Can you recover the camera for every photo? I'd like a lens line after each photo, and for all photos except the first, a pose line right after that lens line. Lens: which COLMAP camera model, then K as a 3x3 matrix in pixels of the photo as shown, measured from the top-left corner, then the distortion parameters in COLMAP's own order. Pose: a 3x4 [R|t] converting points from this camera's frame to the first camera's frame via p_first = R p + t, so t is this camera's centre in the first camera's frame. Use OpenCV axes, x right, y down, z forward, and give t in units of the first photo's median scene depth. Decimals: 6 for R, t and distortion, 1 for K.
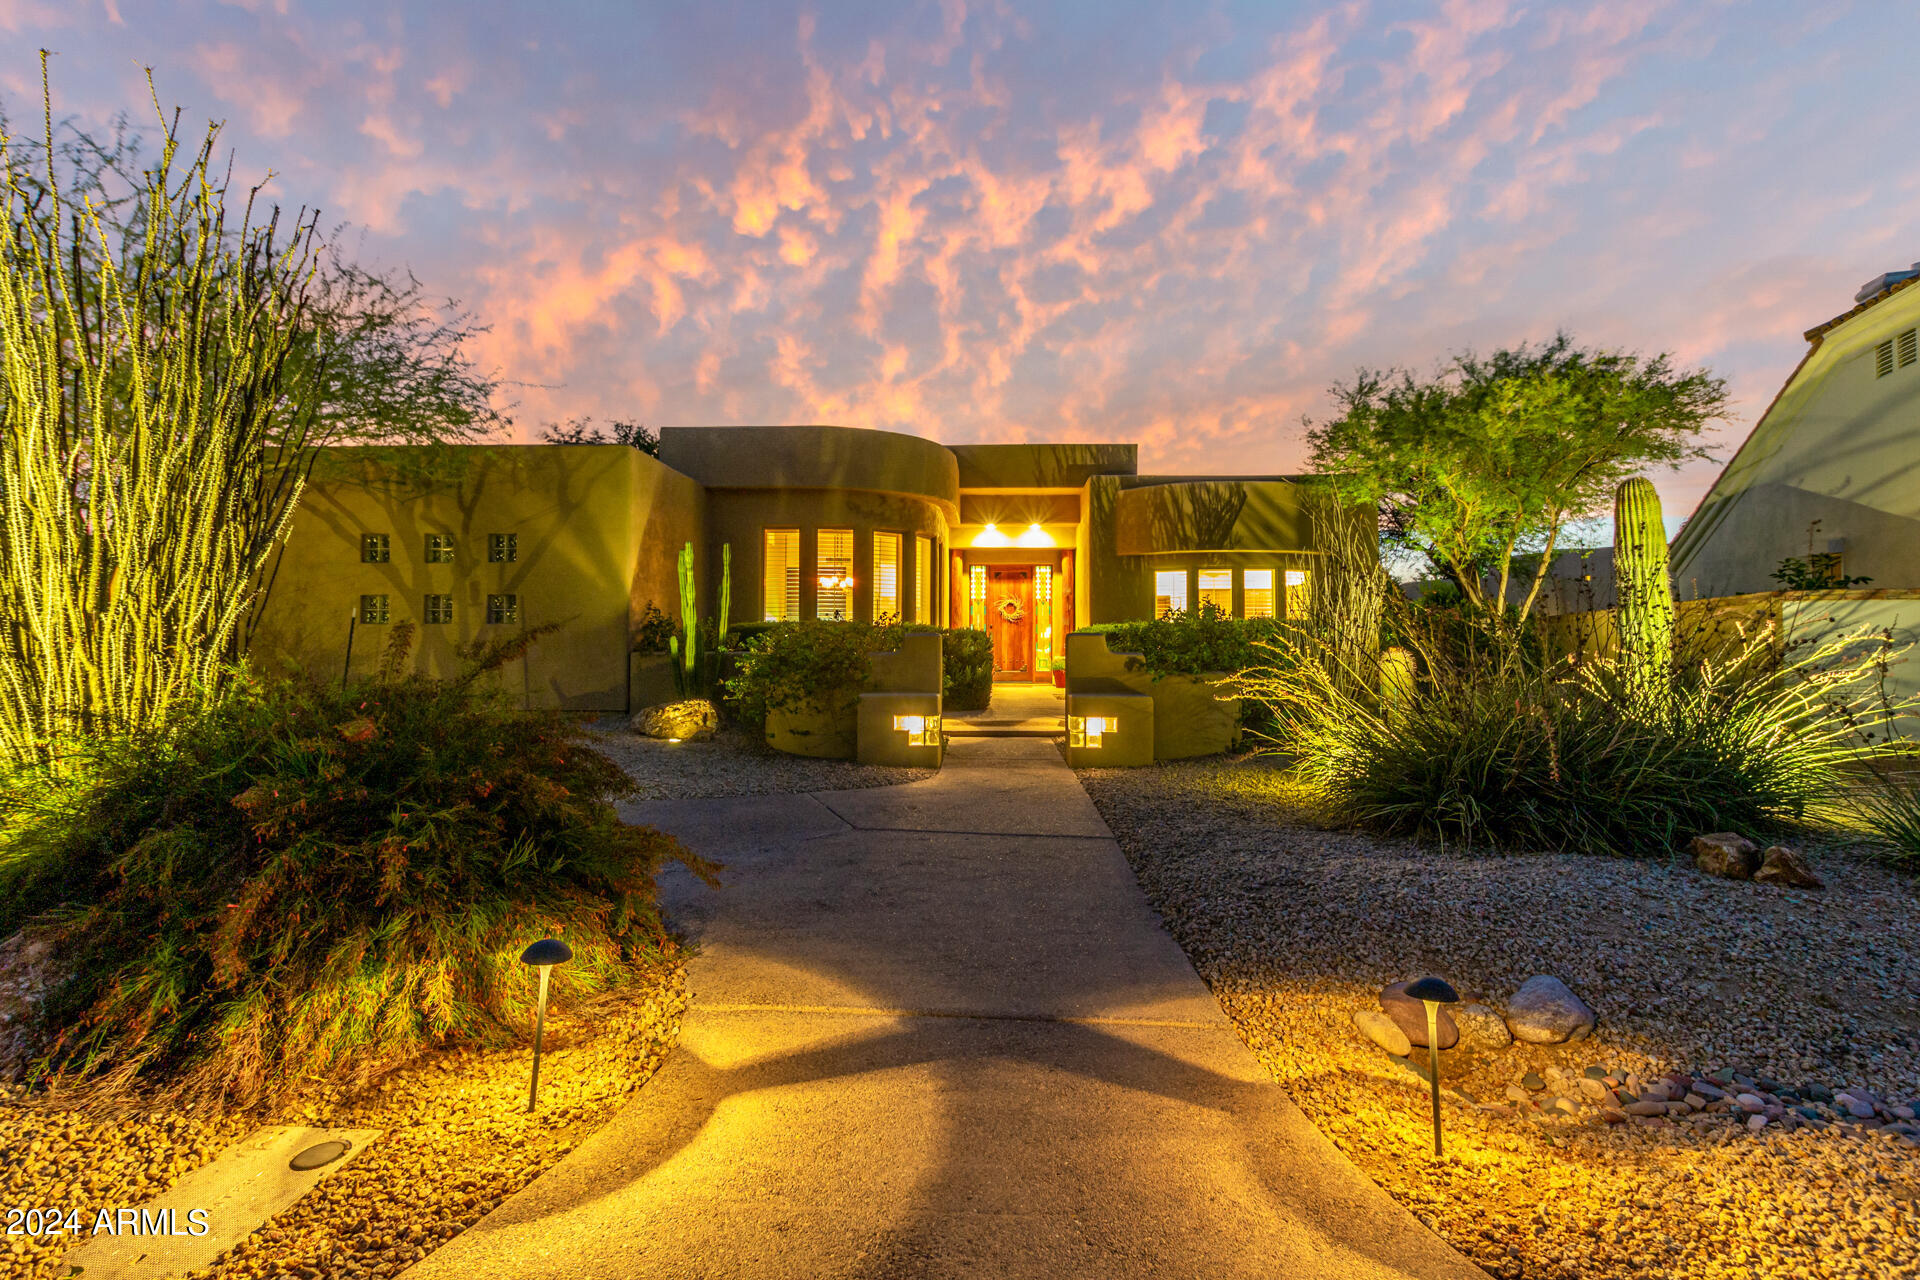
lens RADIAL K [[842.9, 0, 968.9], [0, 842.9, 649.4], [0, 0, 1]] dist [0.003200, 0.000172]
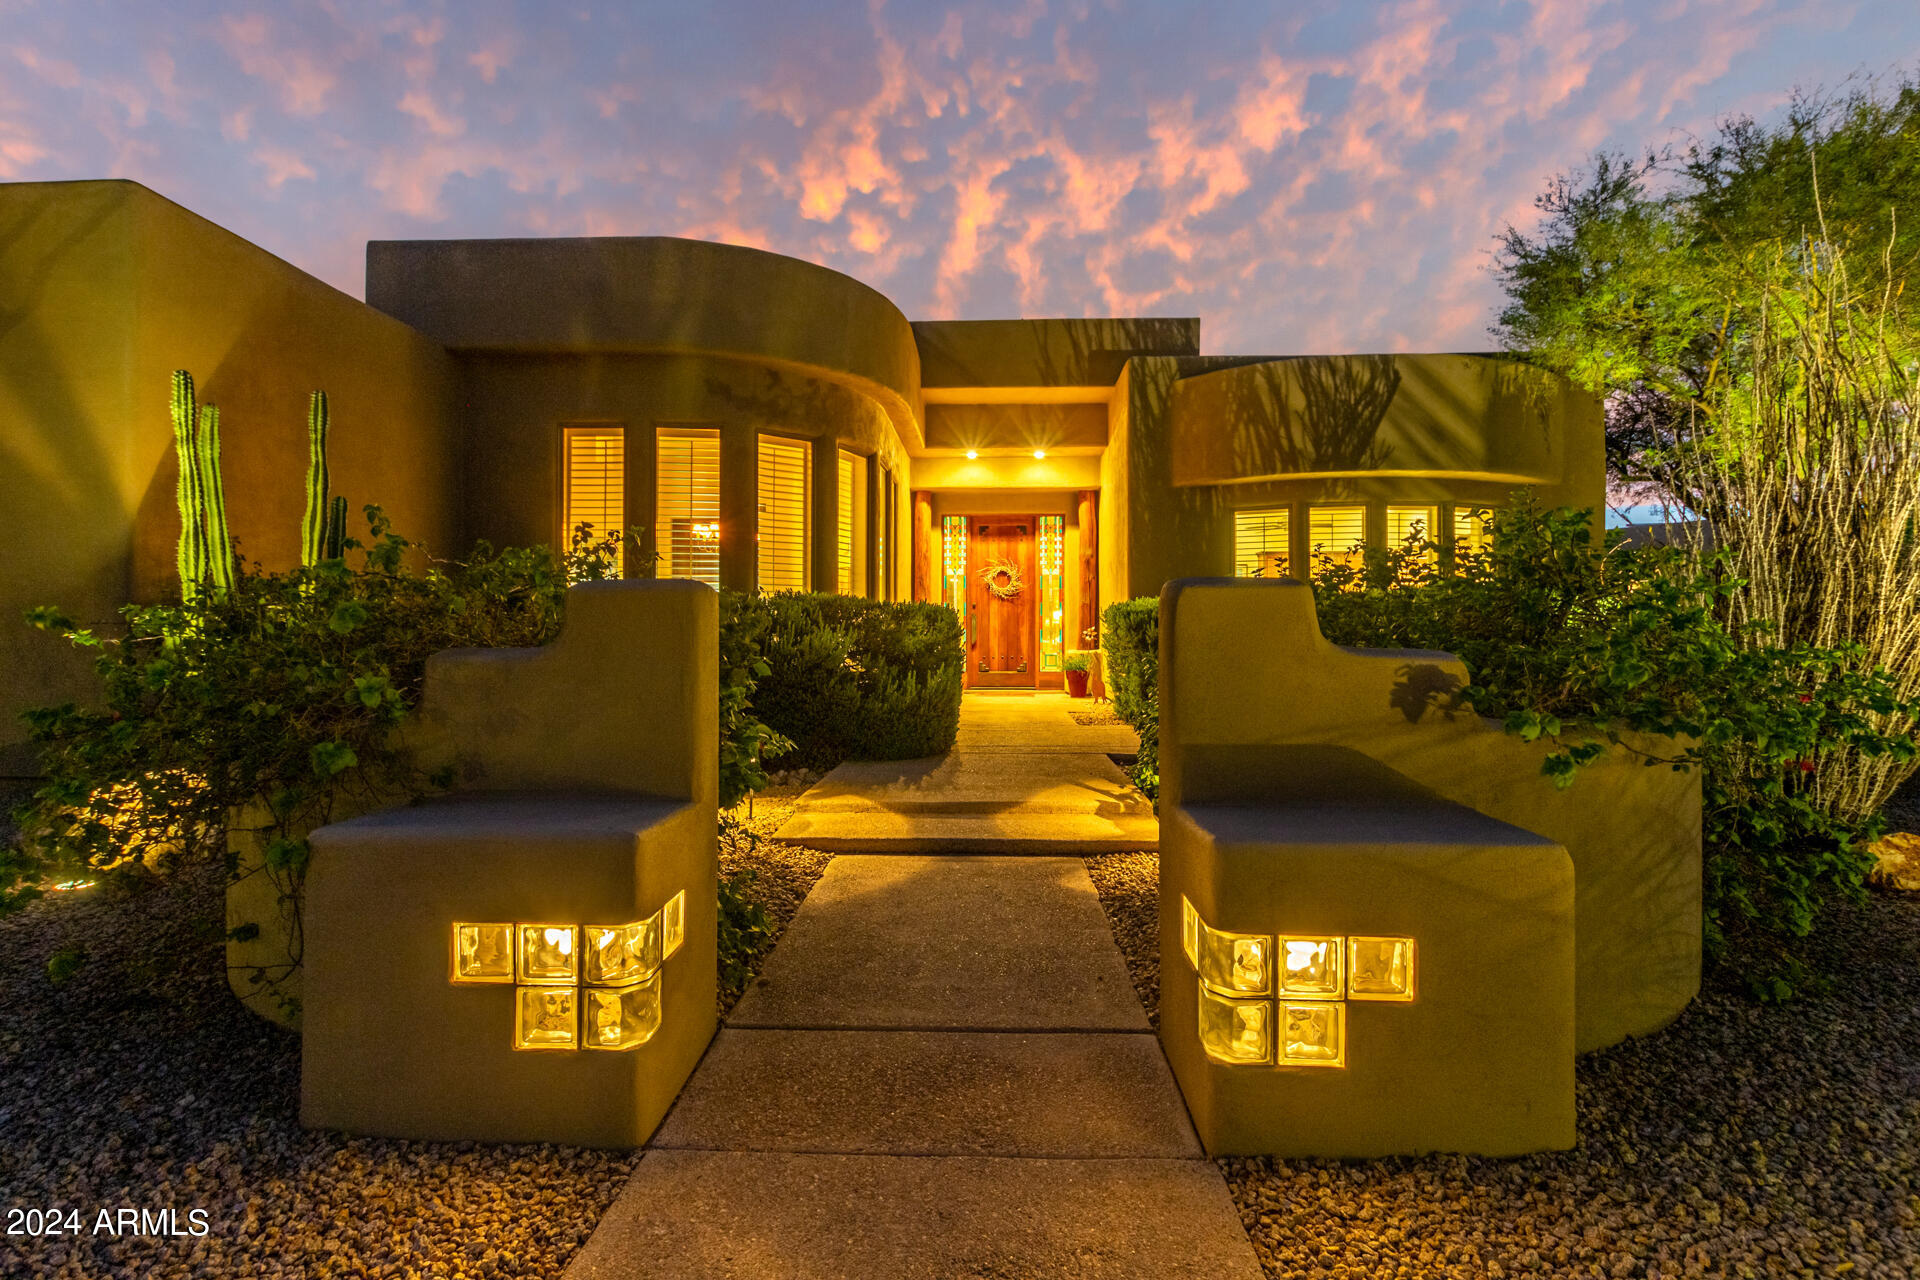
lens RADIAL K [[842.9, 0, 968.9], [0, 842.9, 649.4], [0, 0, 1]] dist [0.003200, 0.000172]
pose [[0.999997, -0.001197, -0.002332, 0.026489], [0.001223, 0.999936, 0.011254, 0.000068], [0.002318, -0.011256, 0.999934, 0.359201]]
